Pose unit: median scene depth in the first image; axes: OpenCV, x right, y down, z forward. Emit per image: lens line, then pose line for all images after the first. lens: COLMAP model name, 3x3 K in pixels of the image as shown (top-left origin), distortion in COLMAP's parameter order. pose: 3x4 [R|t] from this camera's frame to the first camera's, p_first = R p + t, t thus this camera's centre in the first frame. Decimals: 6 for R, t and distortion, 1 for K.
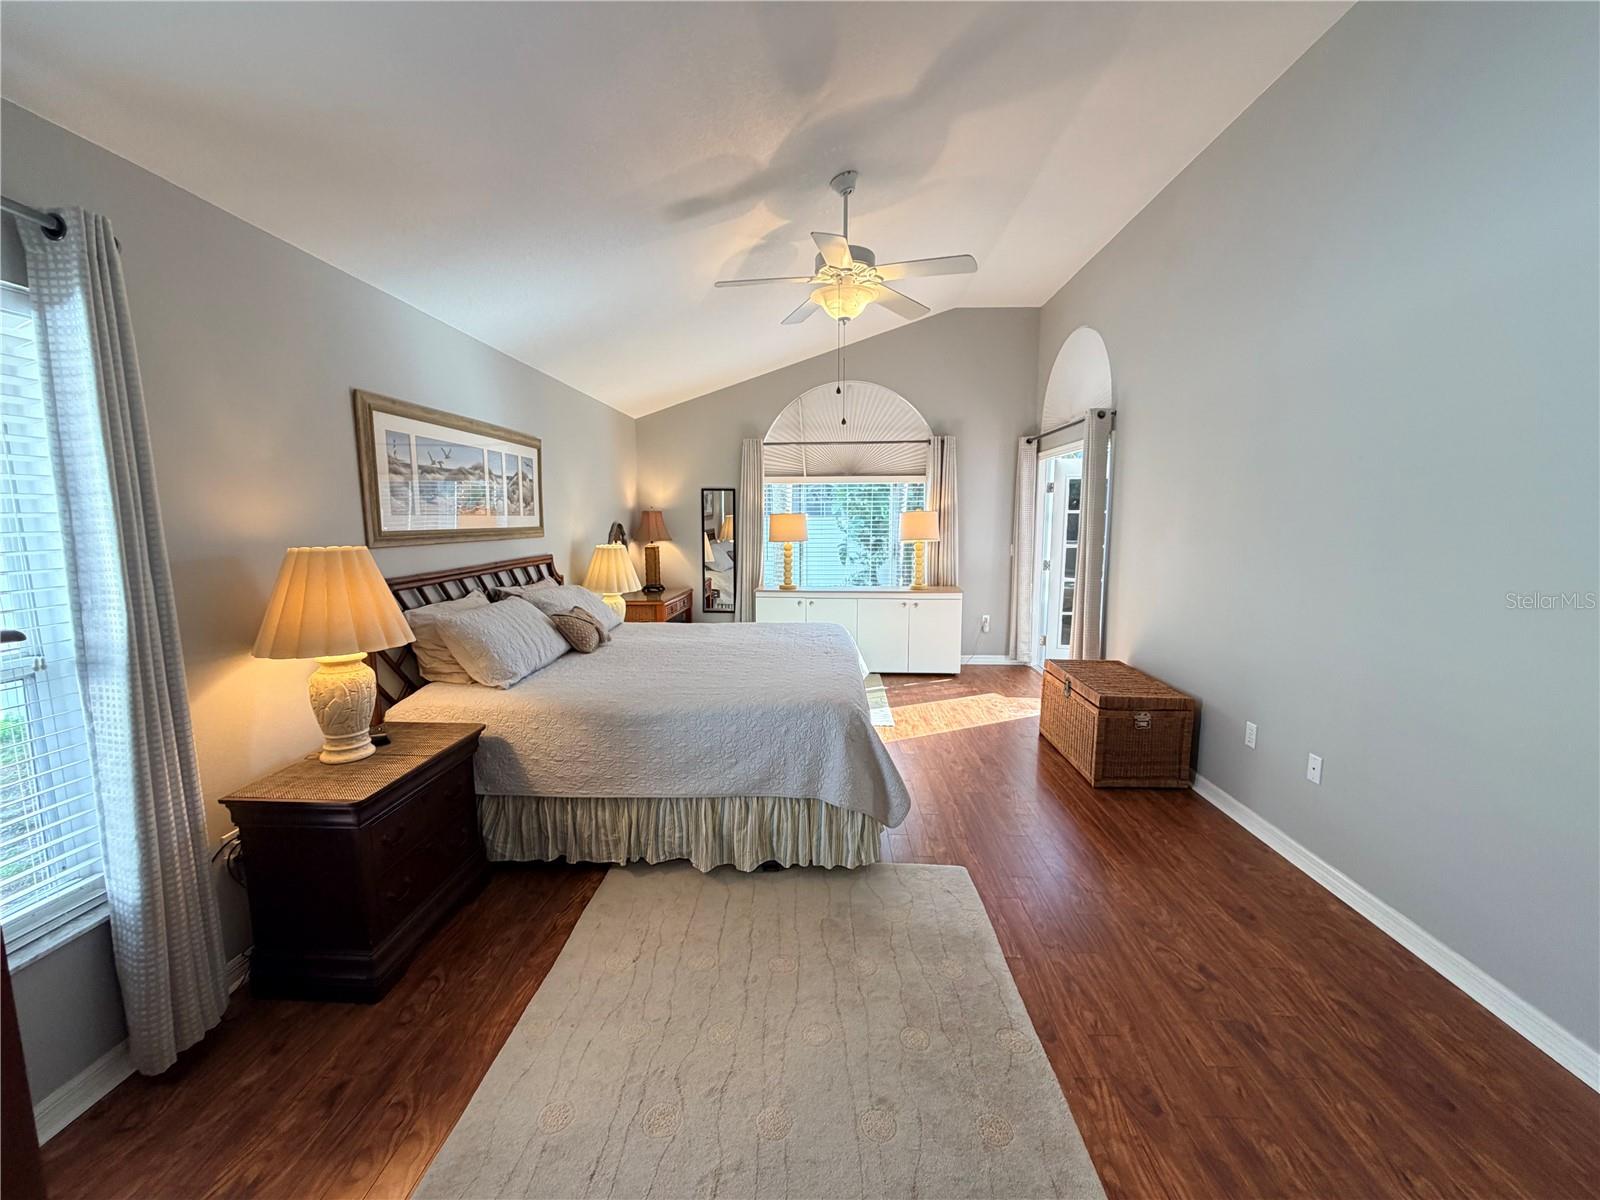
lens RADIAL K [[639.5, 0, 794.8], [0, 639.5, 598.1], [0, 0, 1]] dist [0.002307, -0.000916]
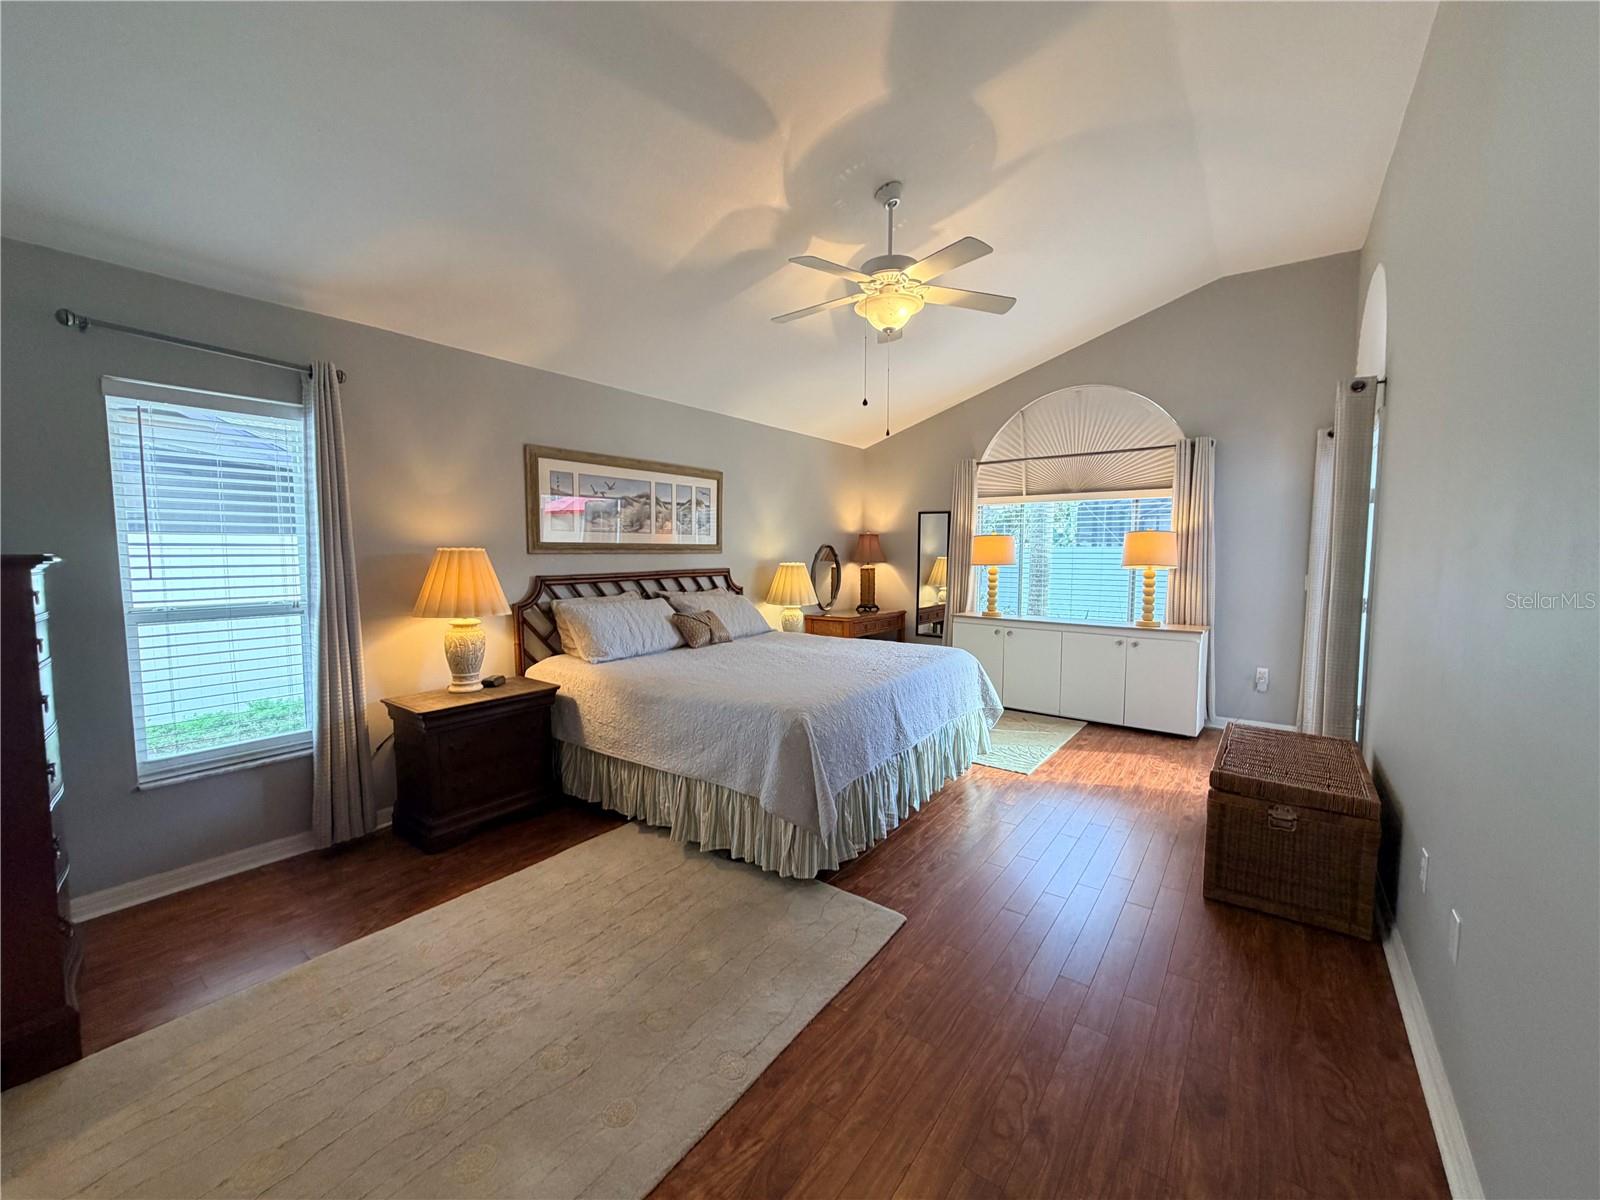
lens RADIAL K [[639.5, 0, 793.2], [0, 639.5, 597.7], [0, 0, 1]] dist [0.002307, -0.000916]
pose [[0.829185, 0.046411, -0.557044, 0.485064], [-0.074697, 0.996809, -0.028139, 0.012901], [0.553960, 0.064942, 0.830006, 0.118628]]
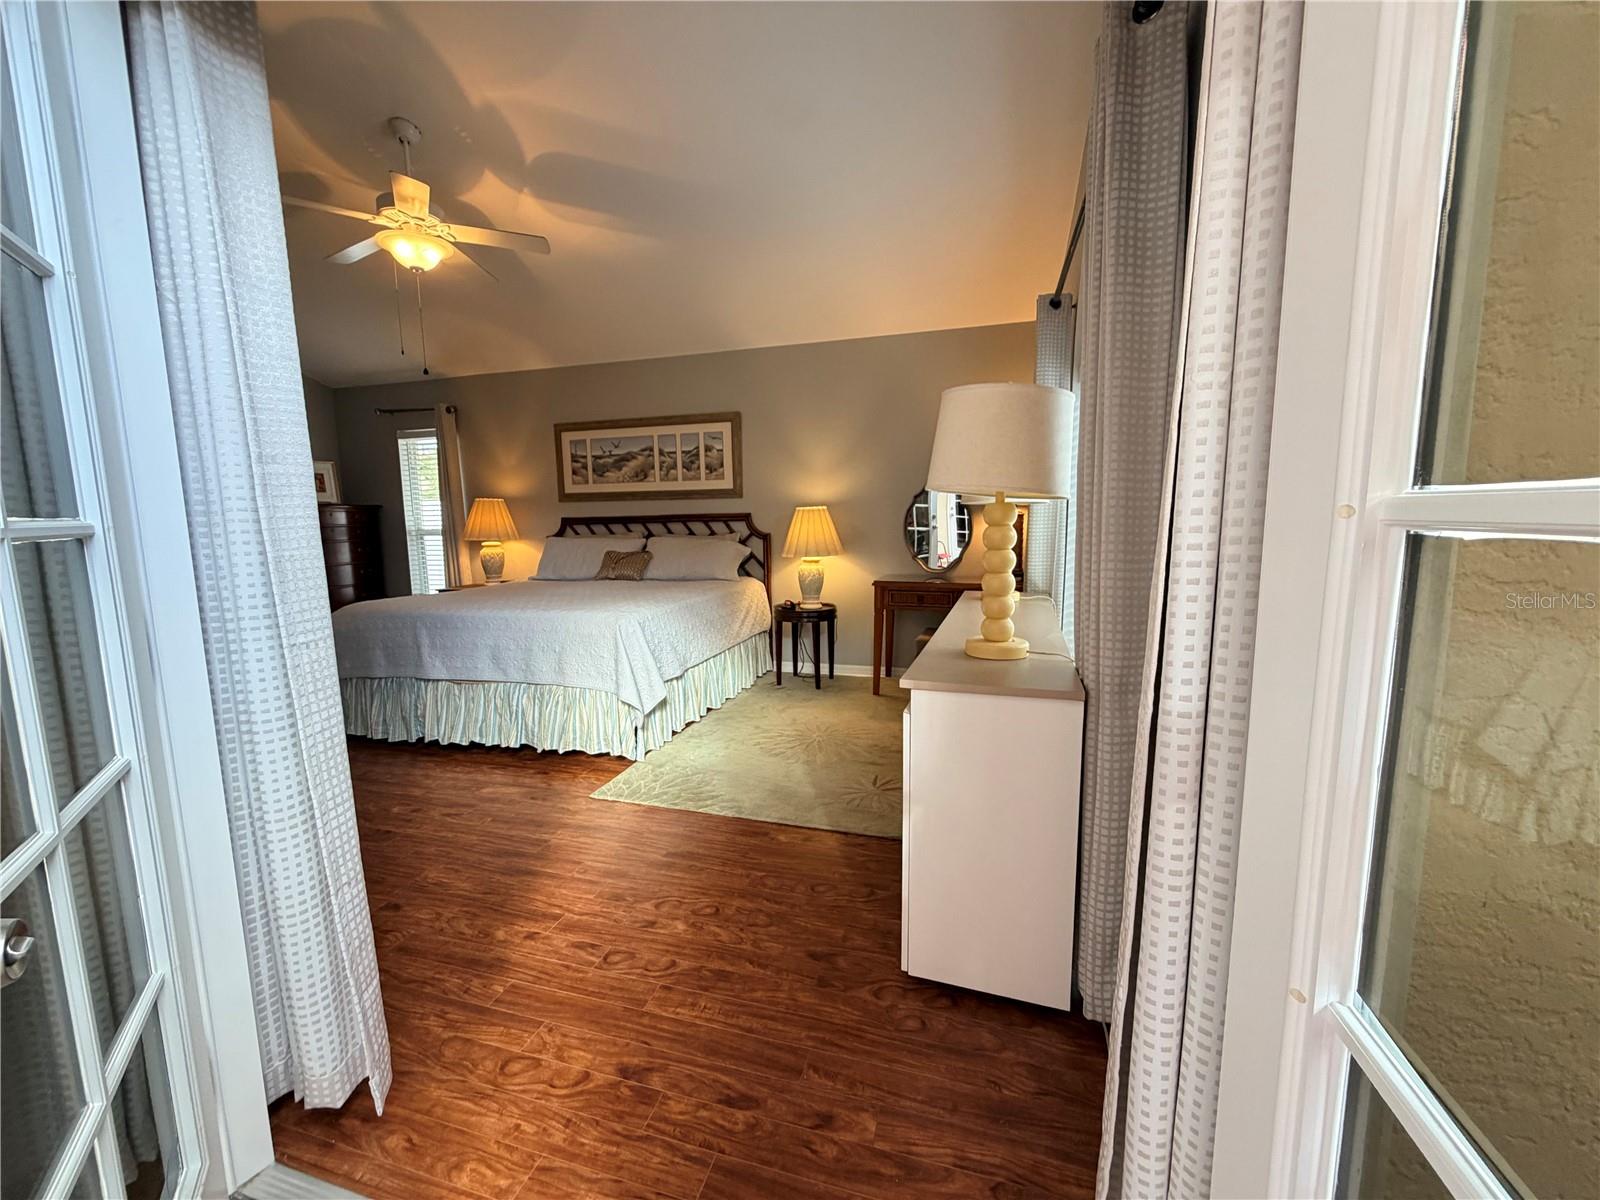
lens RADIAL K [[639.5, 0, 798.0], [0, 639.5, 597.4], [0, 0, 1]] dist [0.002307, -0.000916]
pose [[-0.232697, 0.136917, -0.962863, 0.907282], [-0.103517, 0.980930, 0.164503, -0.150791], [0.967025, 0.137952, -0.214086, 1.733892]]
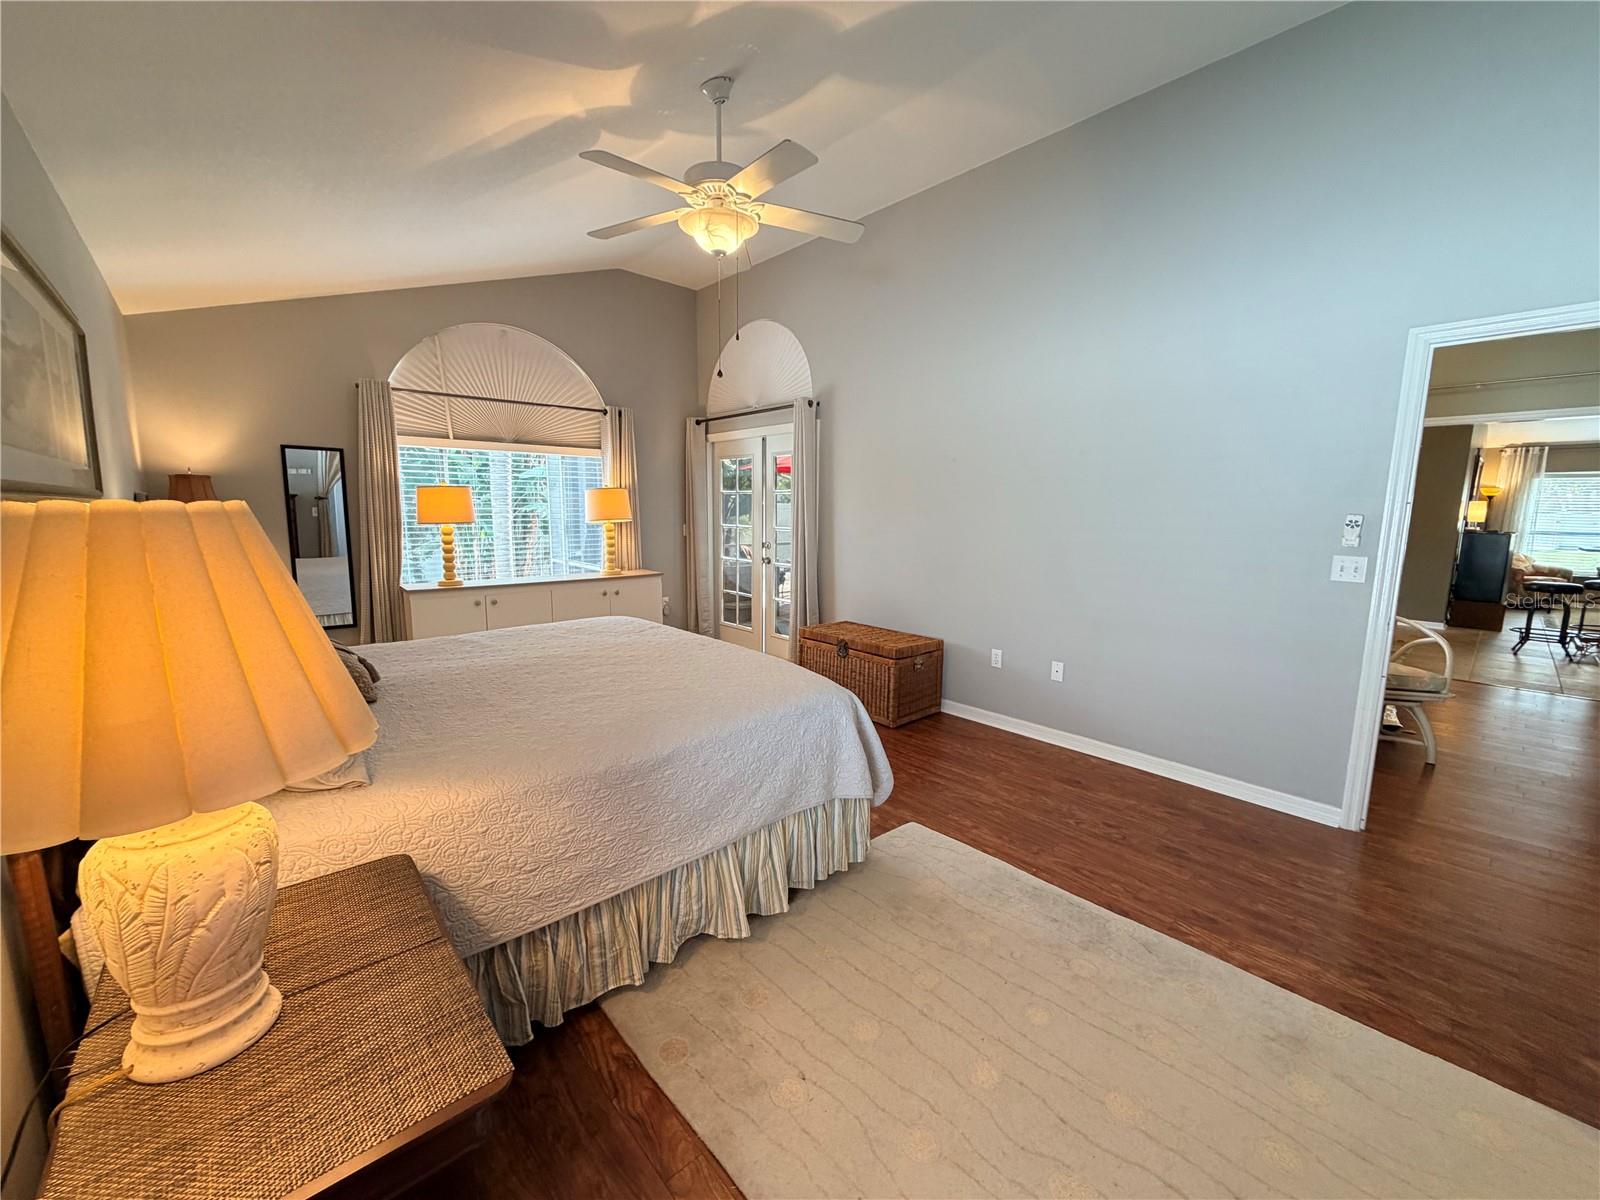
lens RADIAL K [[639.5, 0, 797.3], [0, 639.5, 598.7], [0, 0, 1]] dist [0.002307, -0.000916]
pose [[0.712755, -0.090964, 0.695490, -0.450884], [0.077965, 0.995685, 0.050327, -0.008827], [-0.697067, 0.018353, 0.716771, 0.298367]]
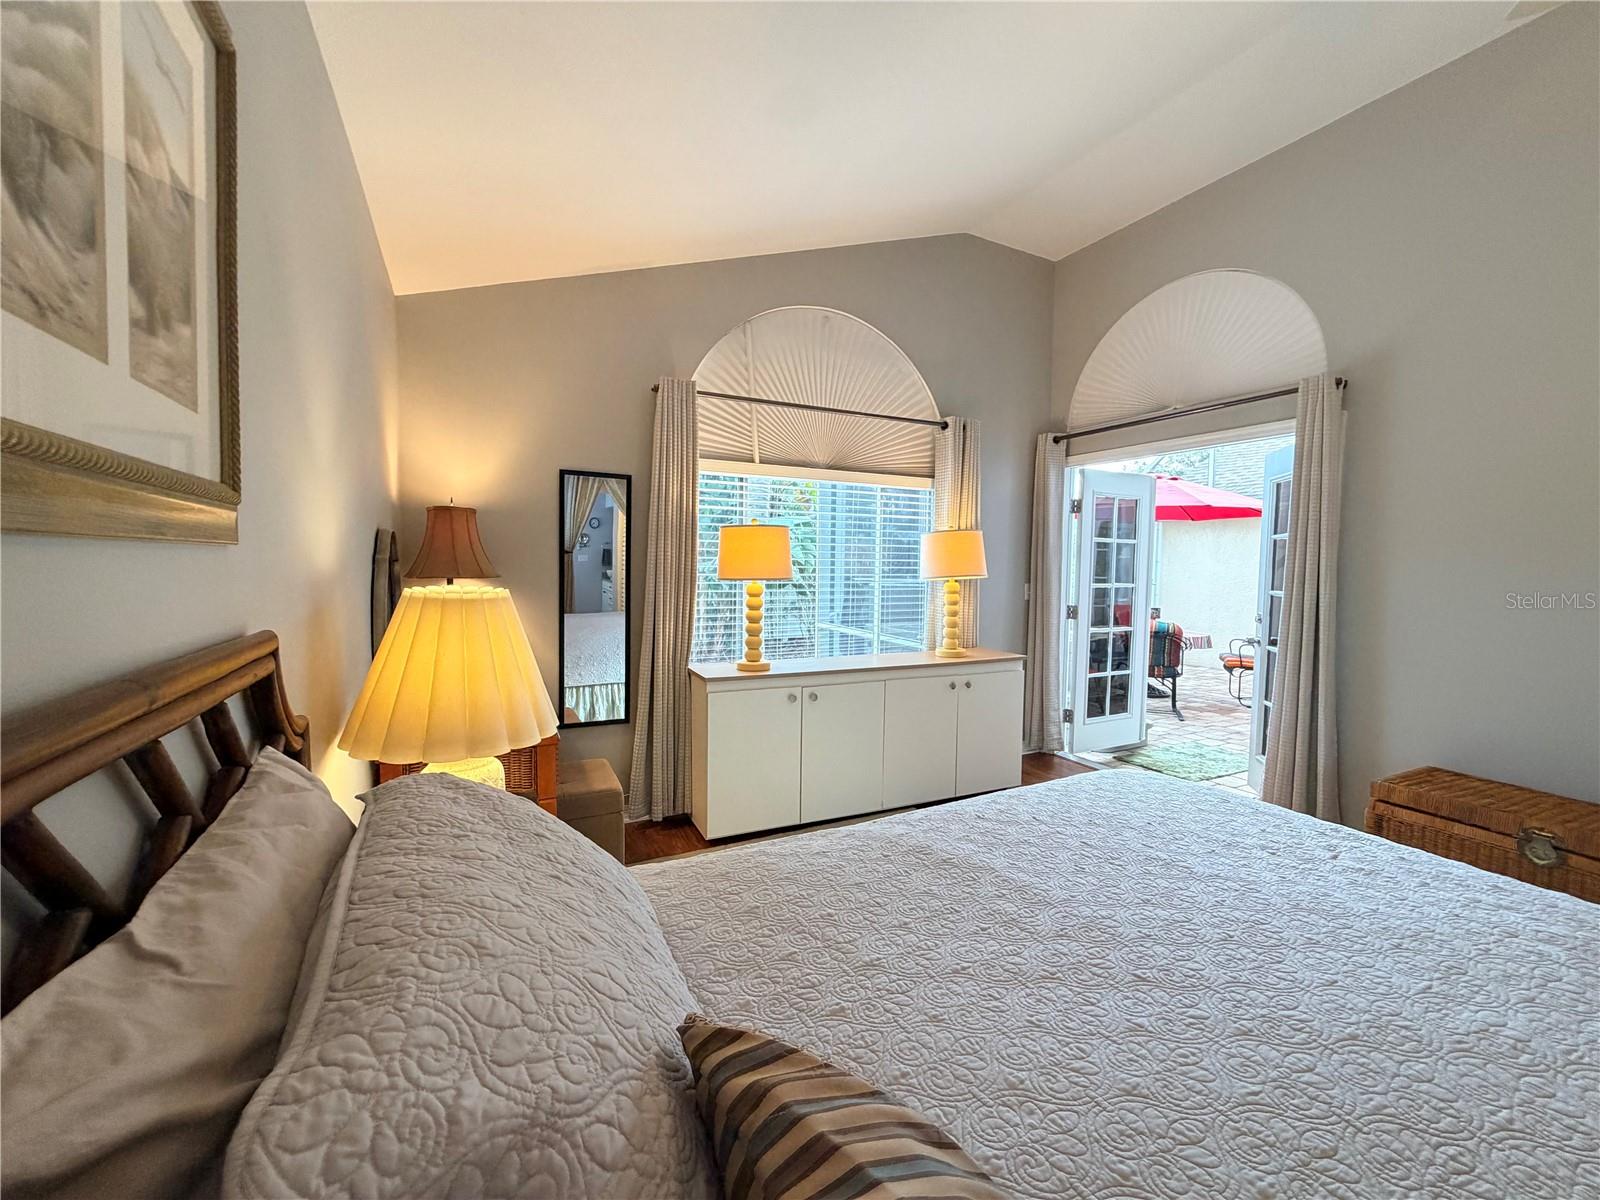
lens RADIAL K [[639.5, 0, 795.3], [0, 639.5, 600.1], [0, 0, 1]] dist [0.002307, -0.000916]
pose [[0.871007, -0.016000, 0.491010, -0.430481], [0.046943, 0.997607, -0.050766, -0.078003], [-0.489023, 0.067267, 0.869673, 0.950574]]
